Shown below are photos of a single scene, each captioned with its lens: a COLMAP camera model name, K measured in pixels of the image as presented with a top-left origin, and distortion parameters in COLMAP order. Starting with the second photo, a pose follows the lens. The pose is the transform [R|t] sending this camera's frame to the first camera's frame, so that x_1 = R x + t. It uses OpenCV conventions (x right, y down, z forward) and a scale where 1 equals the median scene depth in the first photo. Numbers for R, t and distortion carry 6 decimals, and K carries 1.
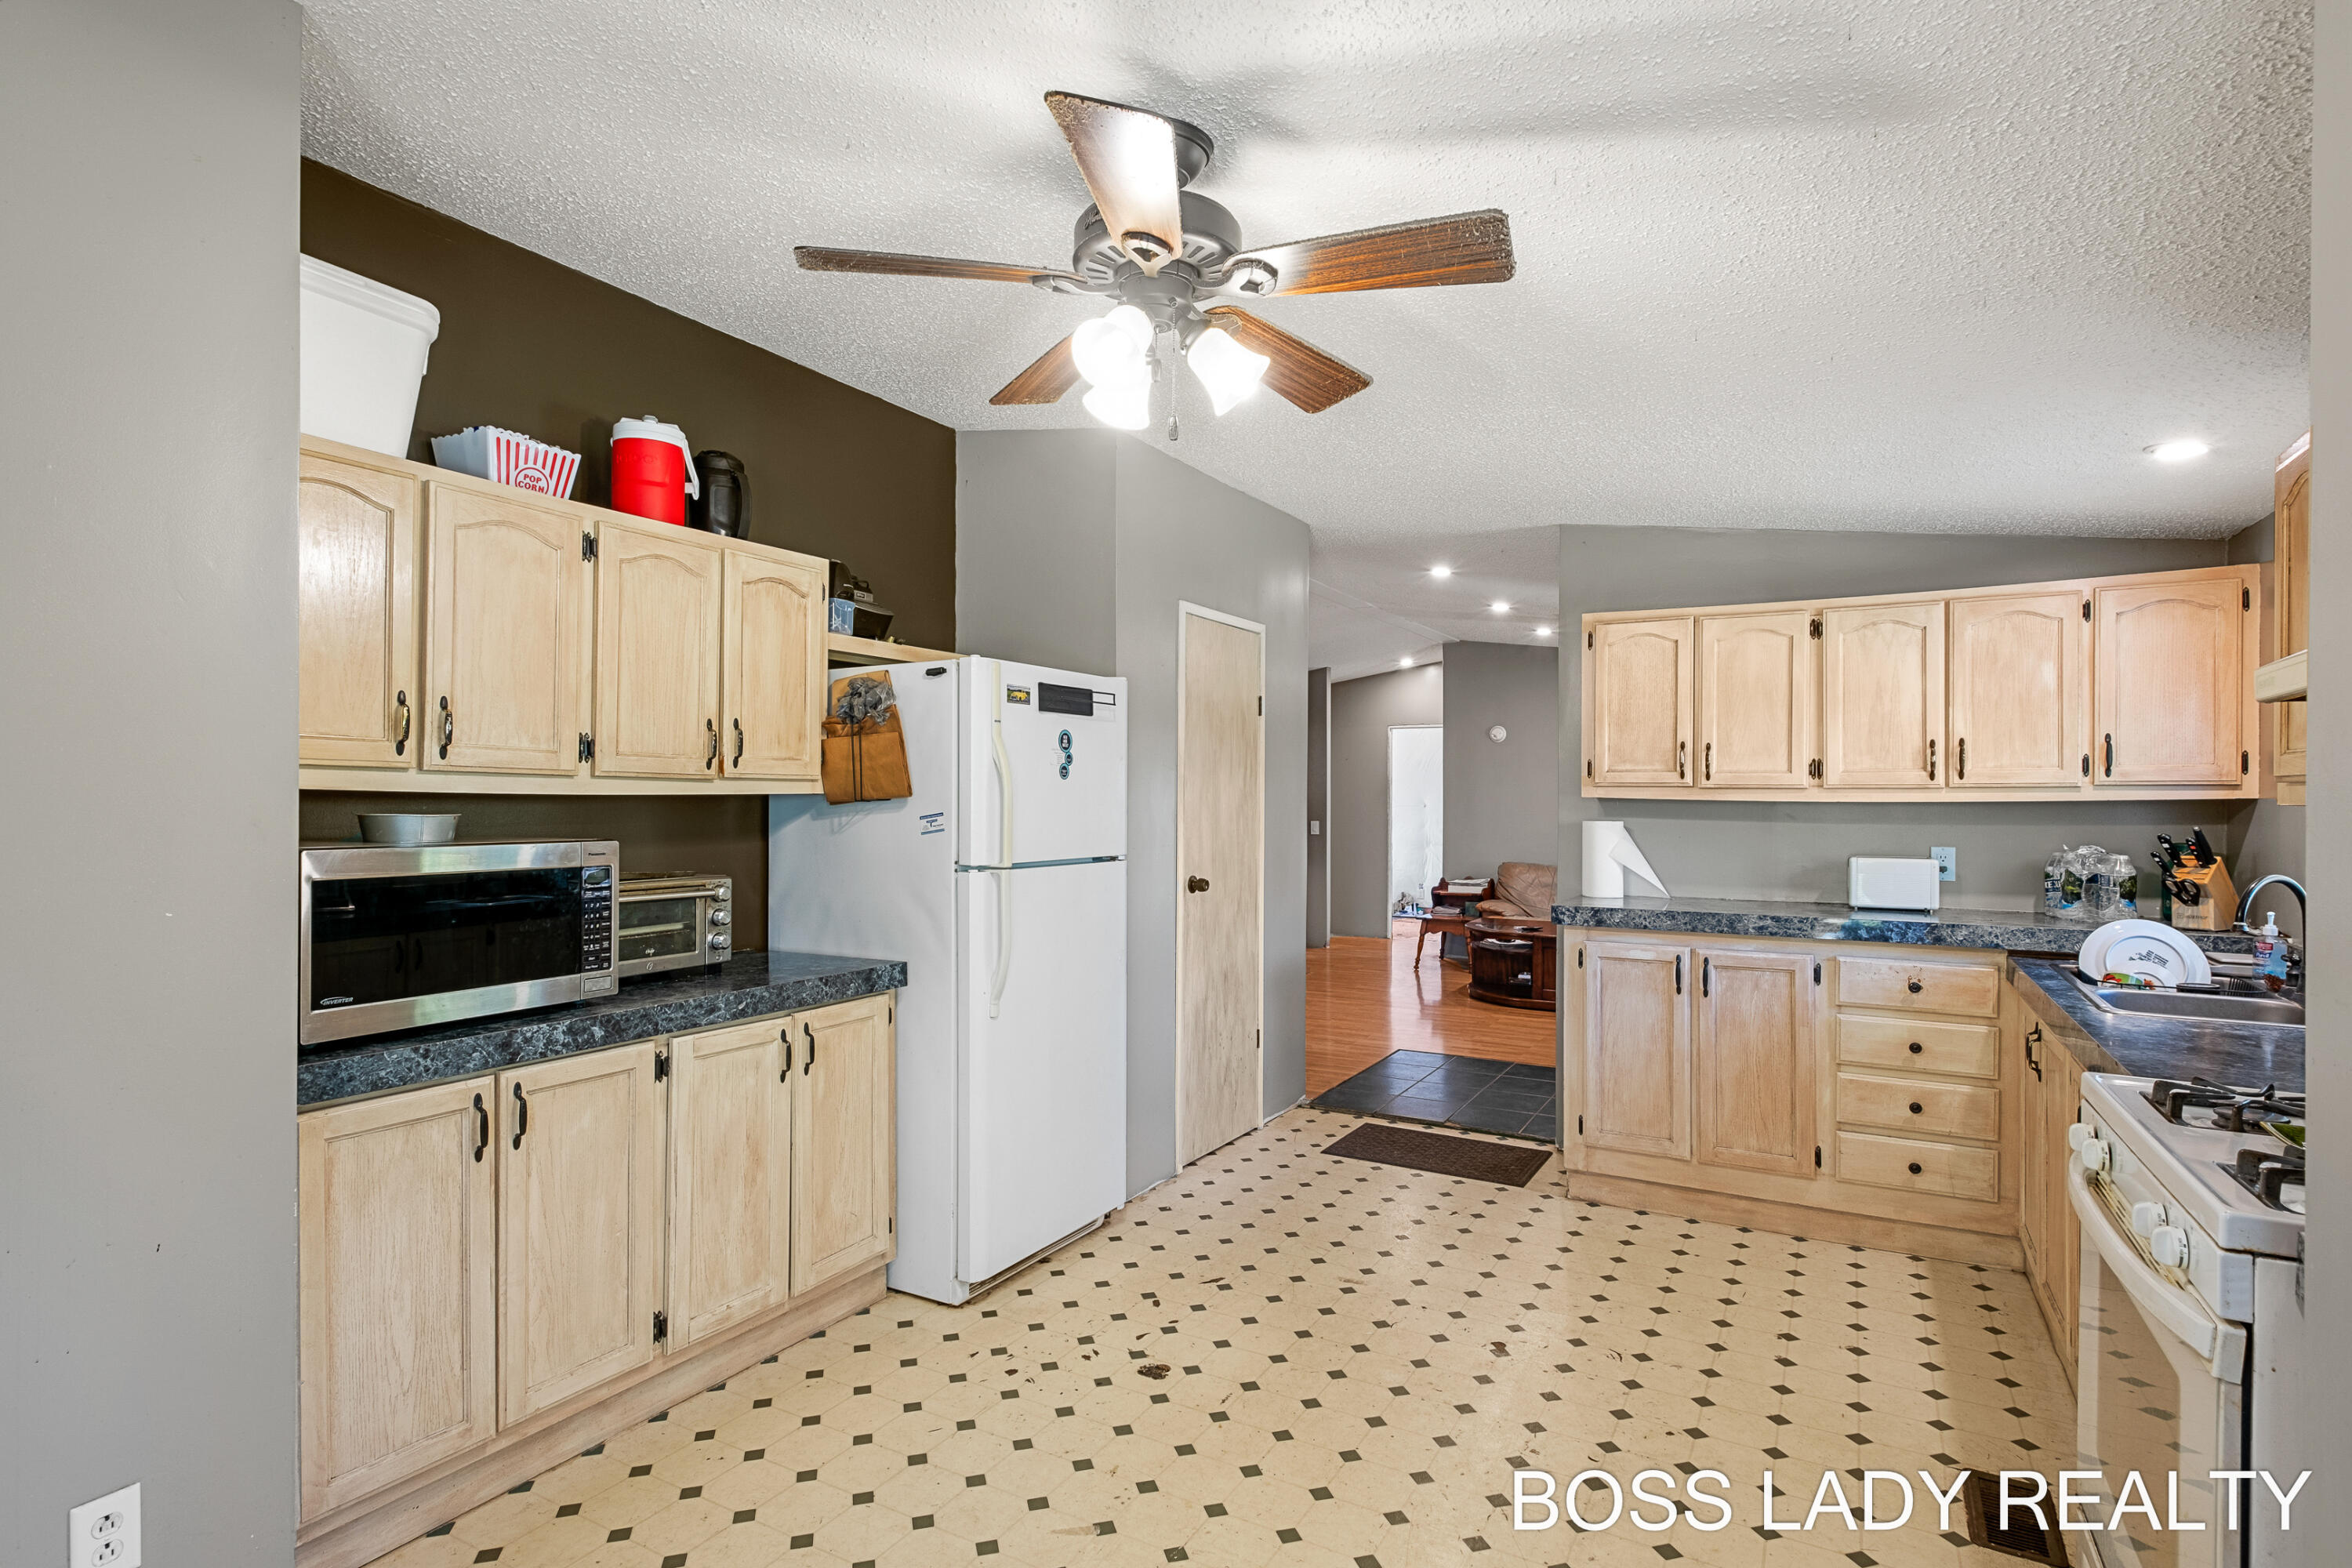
lens RADIAL K [[1147.0, 0, 1174.9], [0, 1147.0, 791.5], [0, 0, 1]] dist [0.000898, 0.000020]
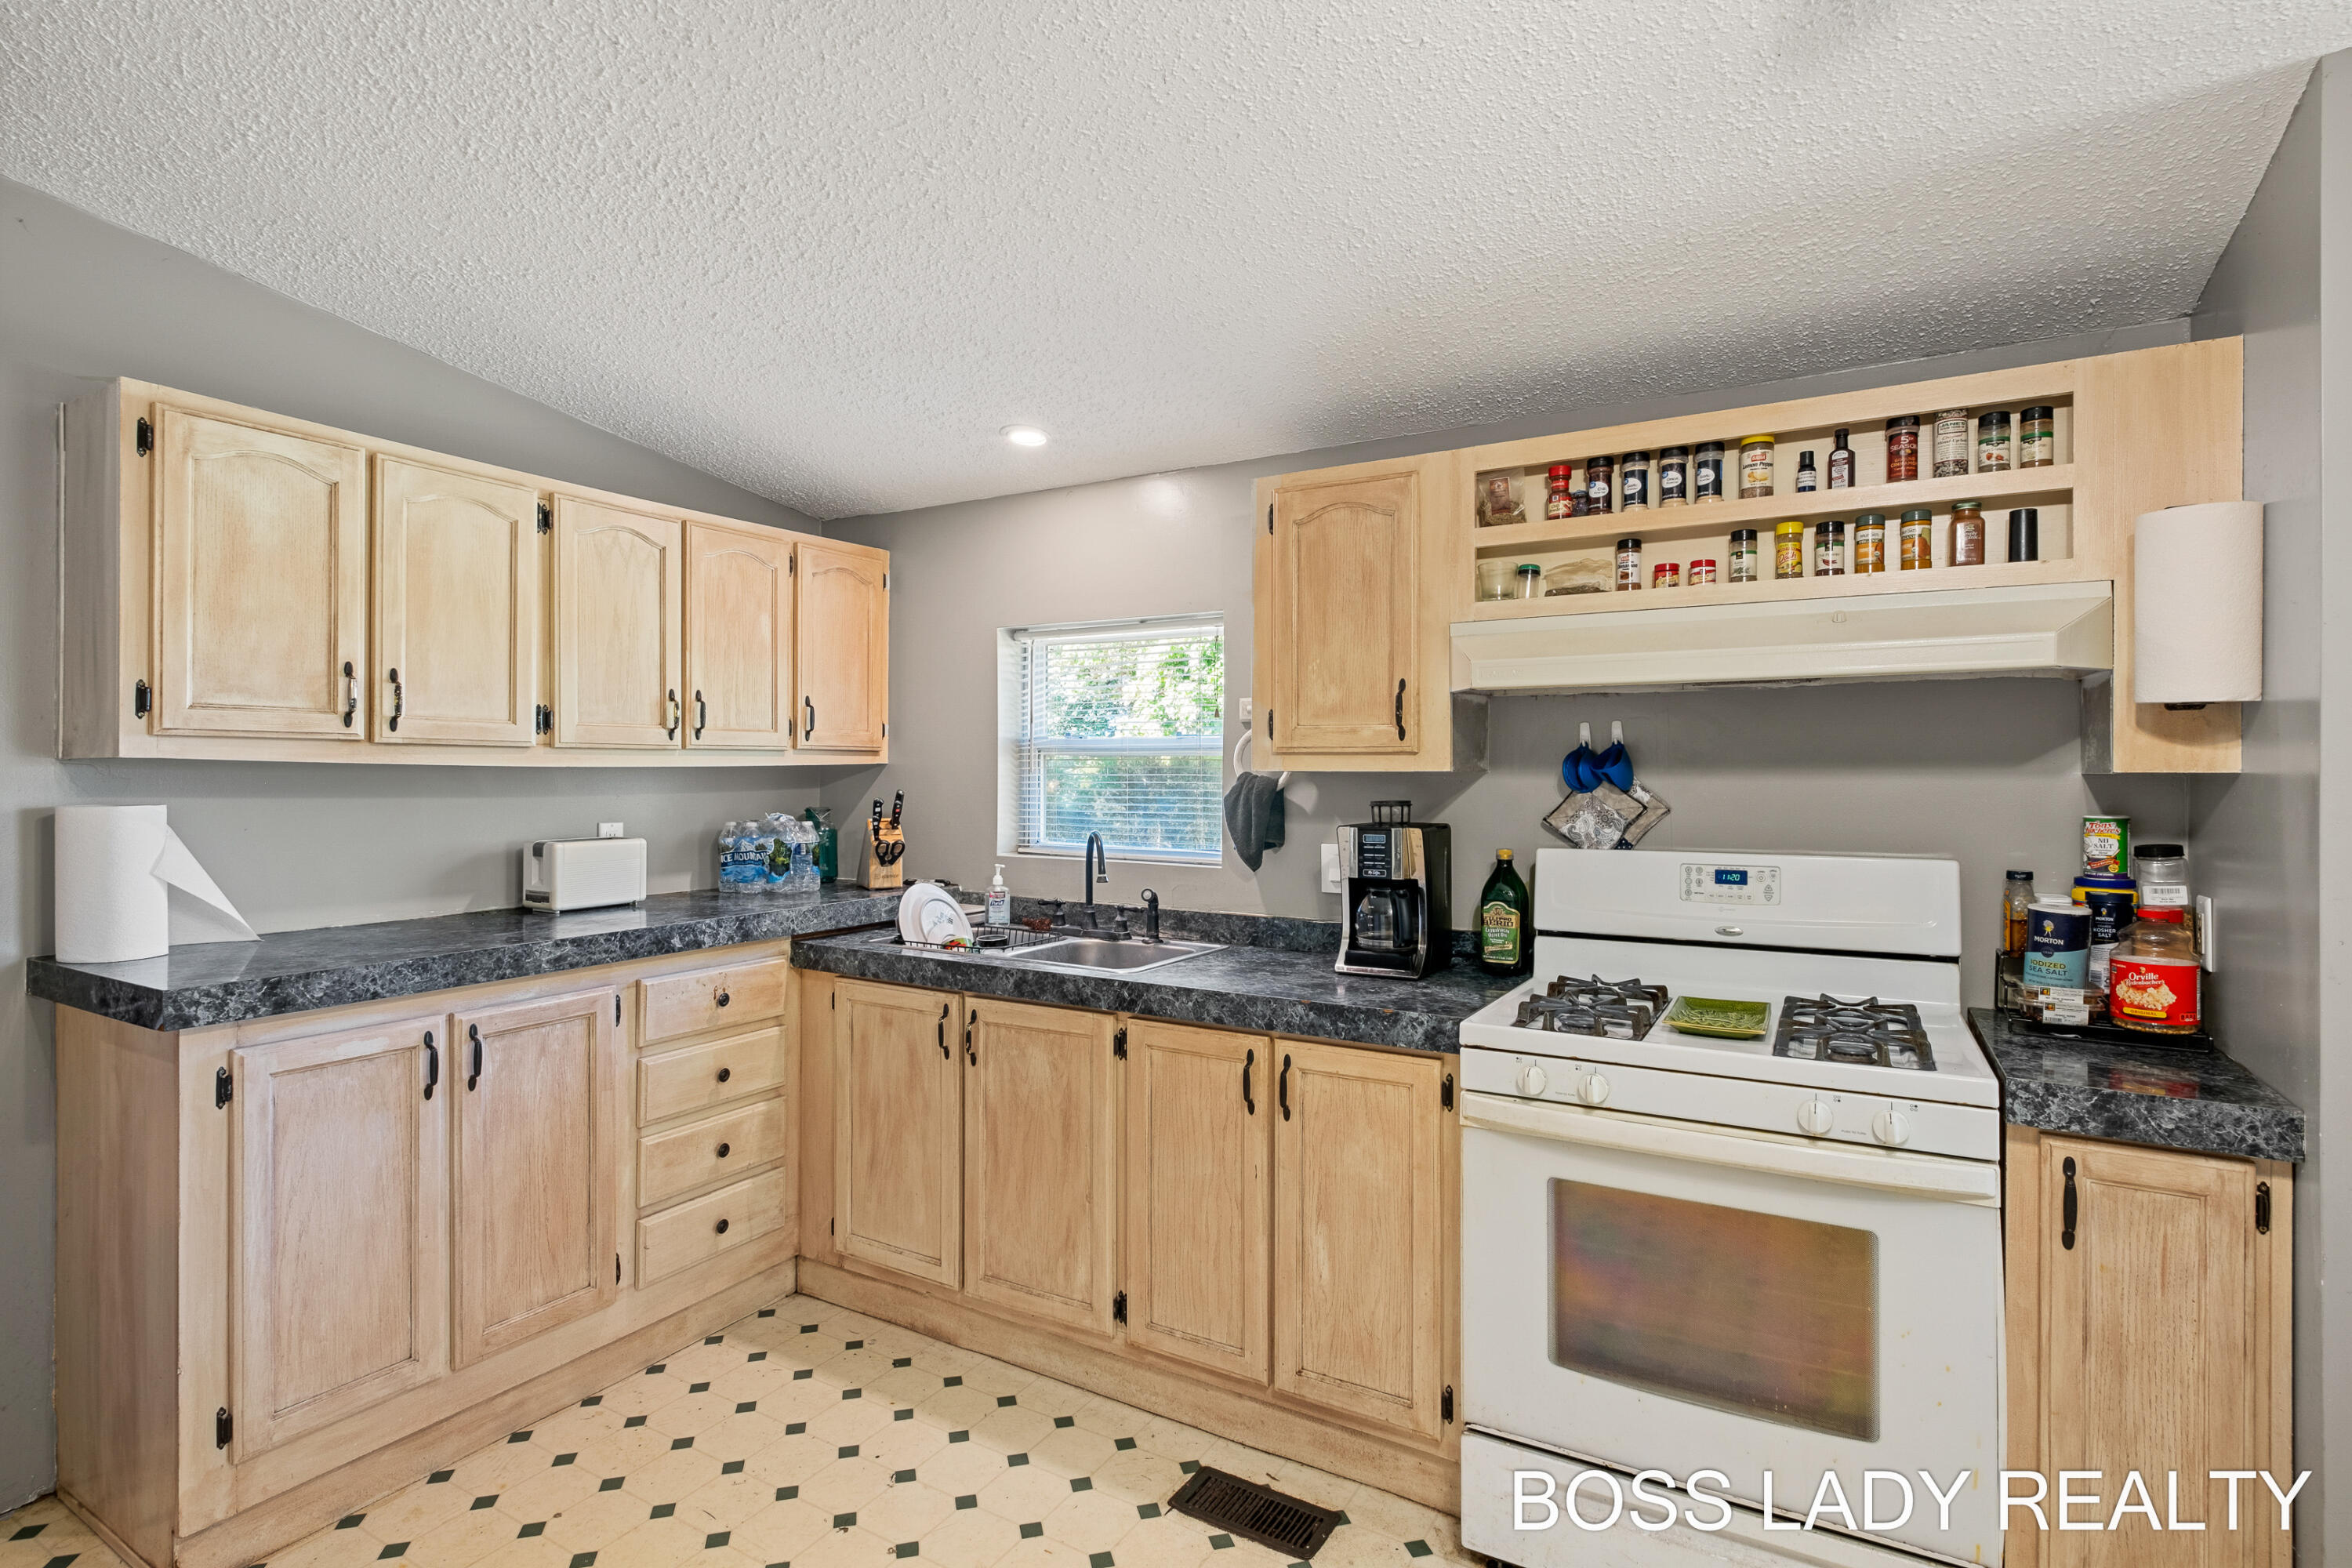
lens RADIAL K [[1147.0, 0, 1176.0], [0, 1147.0, 769.6], [0, 0, 1]] dist [0.000898, 0.000020]
pose [[0.018941, -0.001177, 0.999820, -0.134722], [-0.006498, 0.999978, 0.001300, 0.007592], [-0.999799, -0.006522, 0.018933, 0.625438]]
